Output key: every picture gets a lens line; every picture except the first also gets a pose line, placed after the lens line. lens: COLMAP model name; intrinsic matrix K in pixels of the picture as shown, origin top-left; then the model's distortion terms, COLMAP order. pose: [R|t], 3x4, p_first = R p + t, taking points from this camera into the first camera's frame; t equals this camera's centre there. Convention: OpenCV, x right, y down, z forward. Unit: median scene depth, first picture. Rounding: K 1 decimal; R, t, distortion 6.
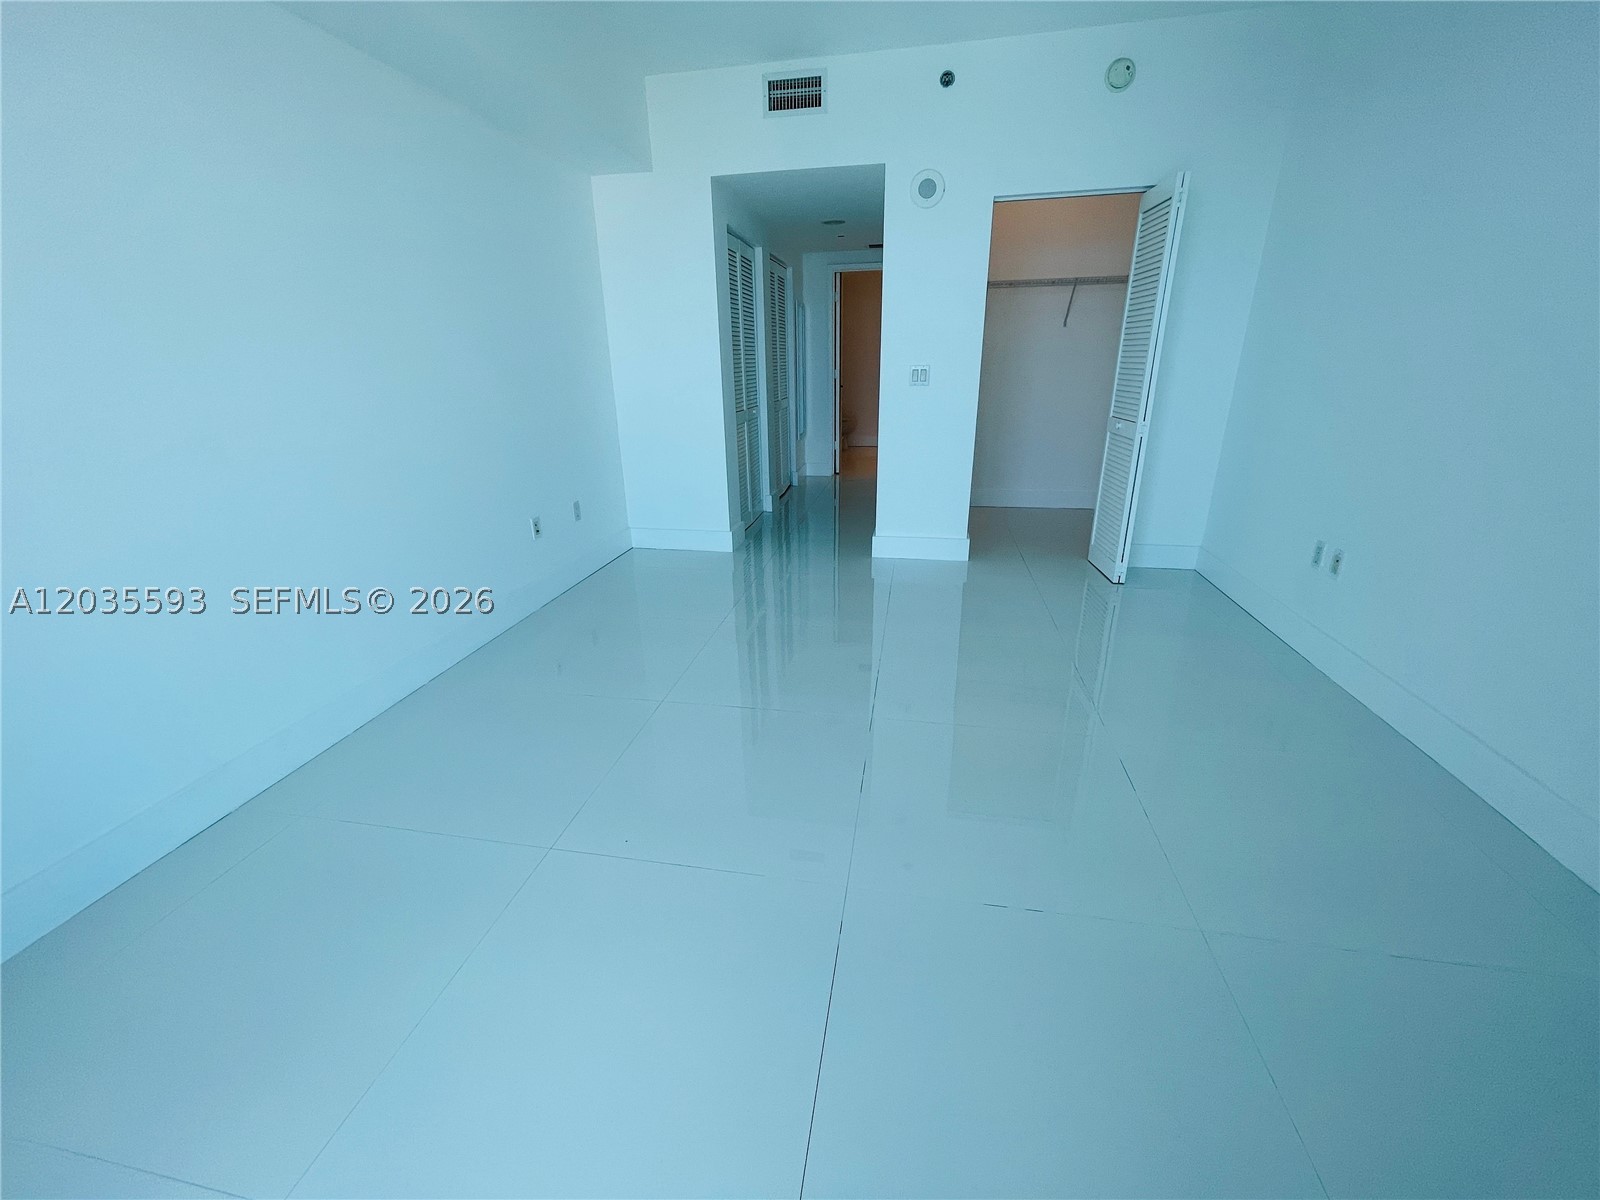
lens RADIAL K [[648.3, 0, 794.0], [0, 648.3, 595.7], [0, 0, 1]] dist [-0.002238, -0.000443]
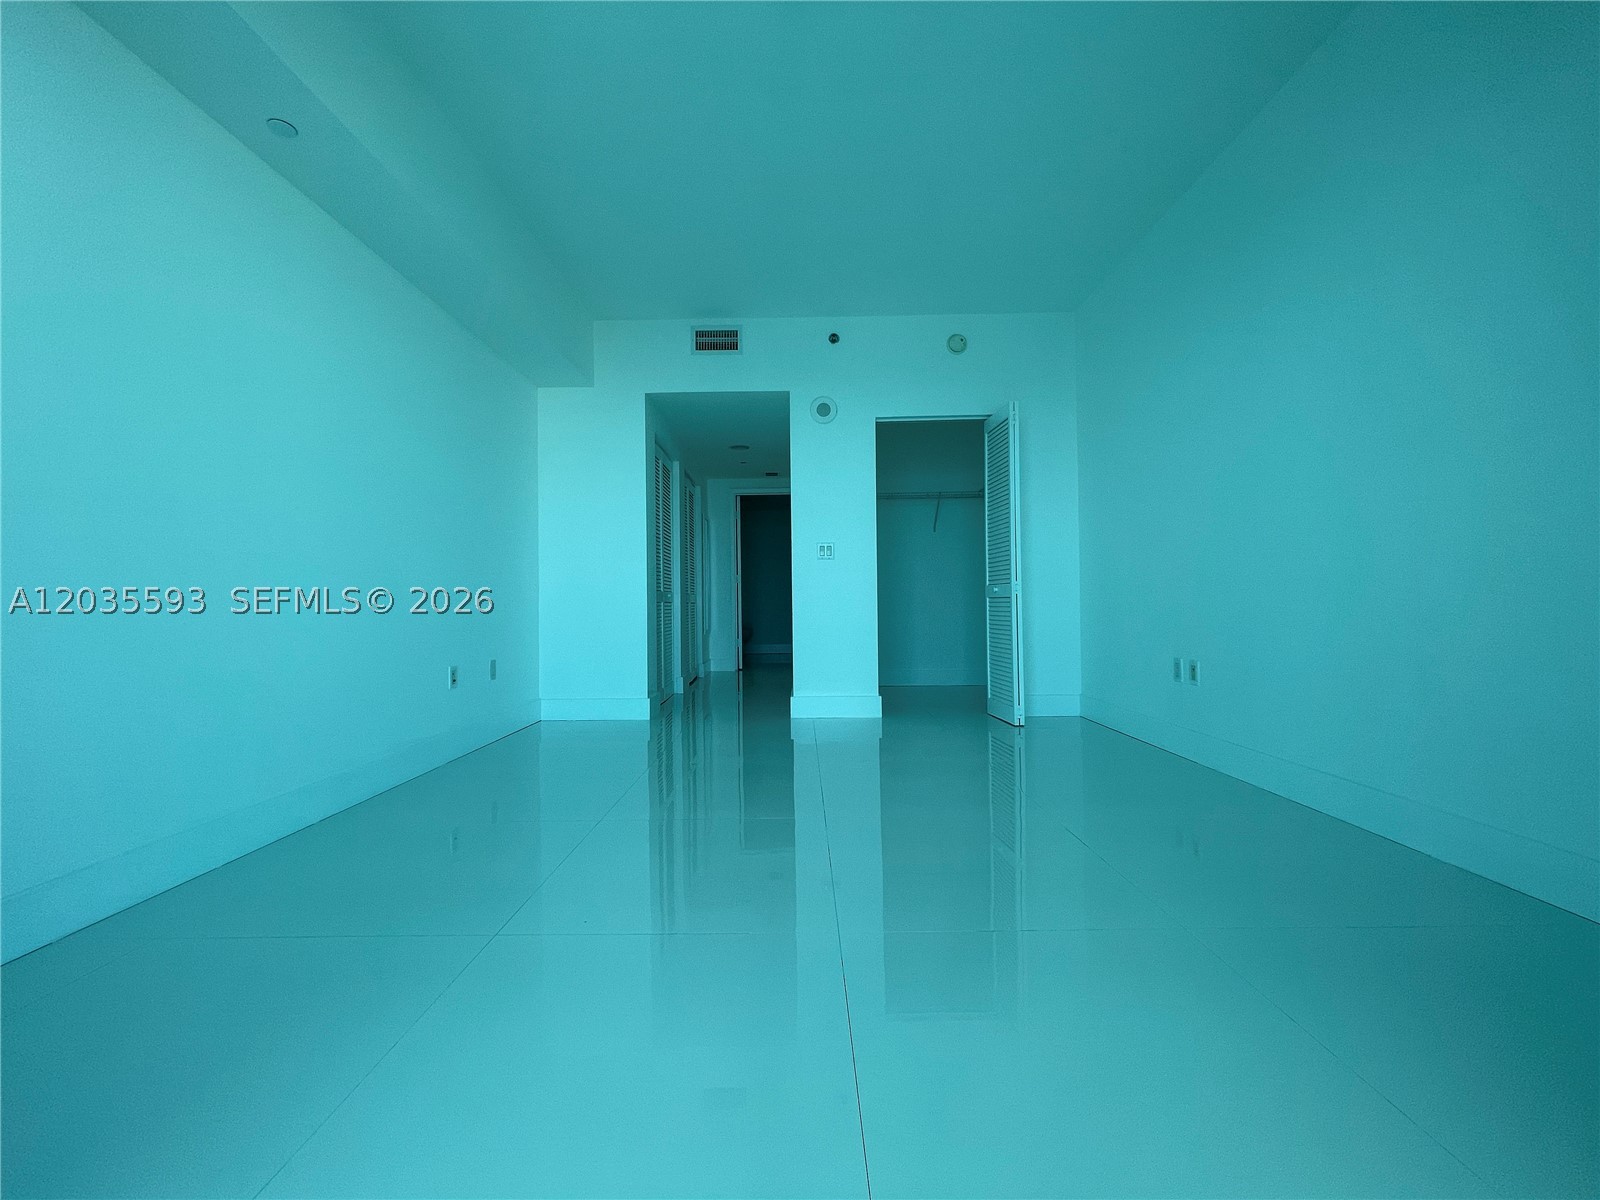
lens RADIAL K [[648.3, 0, 794.0], [0, 648.3, 595.7], [0, 0, 1]] dist [-0.002238, -0.000443]
pose [[0.983962, 0.009283, 0.178136, -0.065393], [0.055643, 0.932841, -0.355966, 0.139143], [-0.169476, 0.360169, 0.917363, -0.010853]]
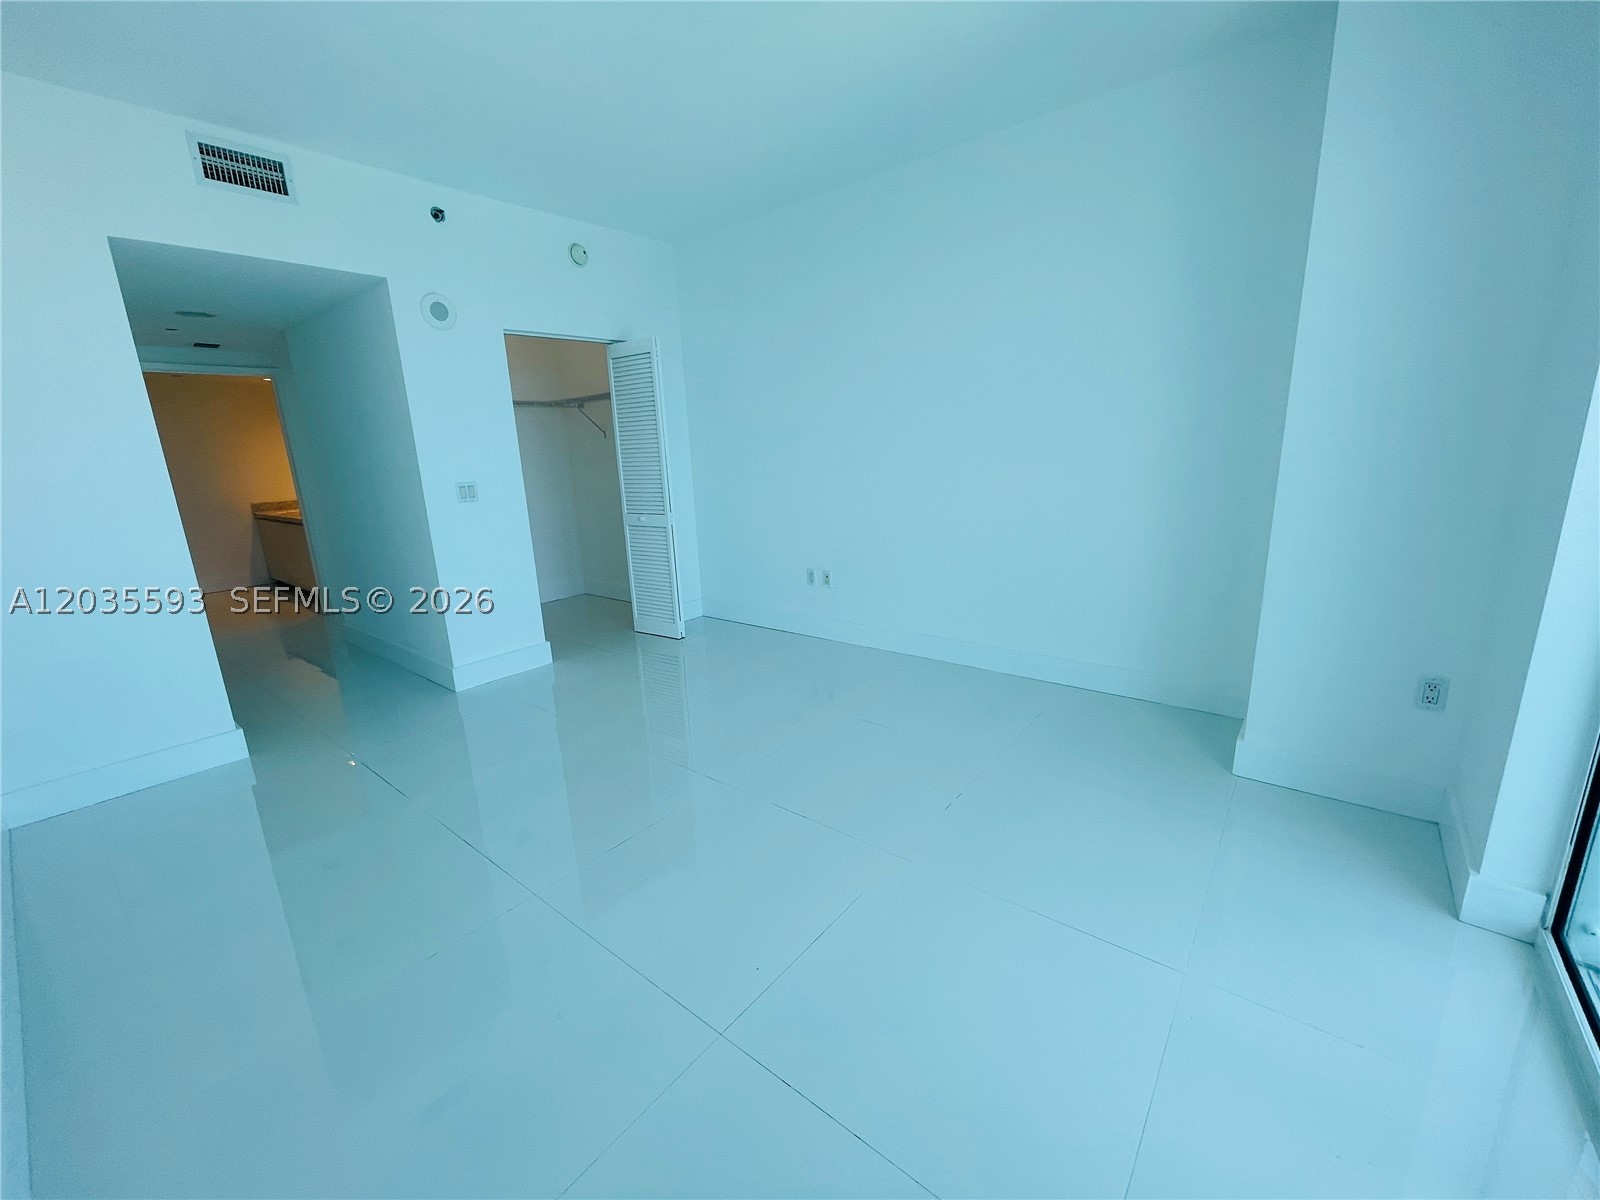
lens RADIAL K [[639.9, 0, 790.5], [0, 639.9, 601.5], [0, 0, 1]] dist [0.001636, -0.000198]
pose [[0.479572, -0.211665, 0.851592, -0.426571], [0.339592, 0.939621, 0.042305, -0.065619], [-0.809128, 0.268906, 0.522495, 0.160017]]
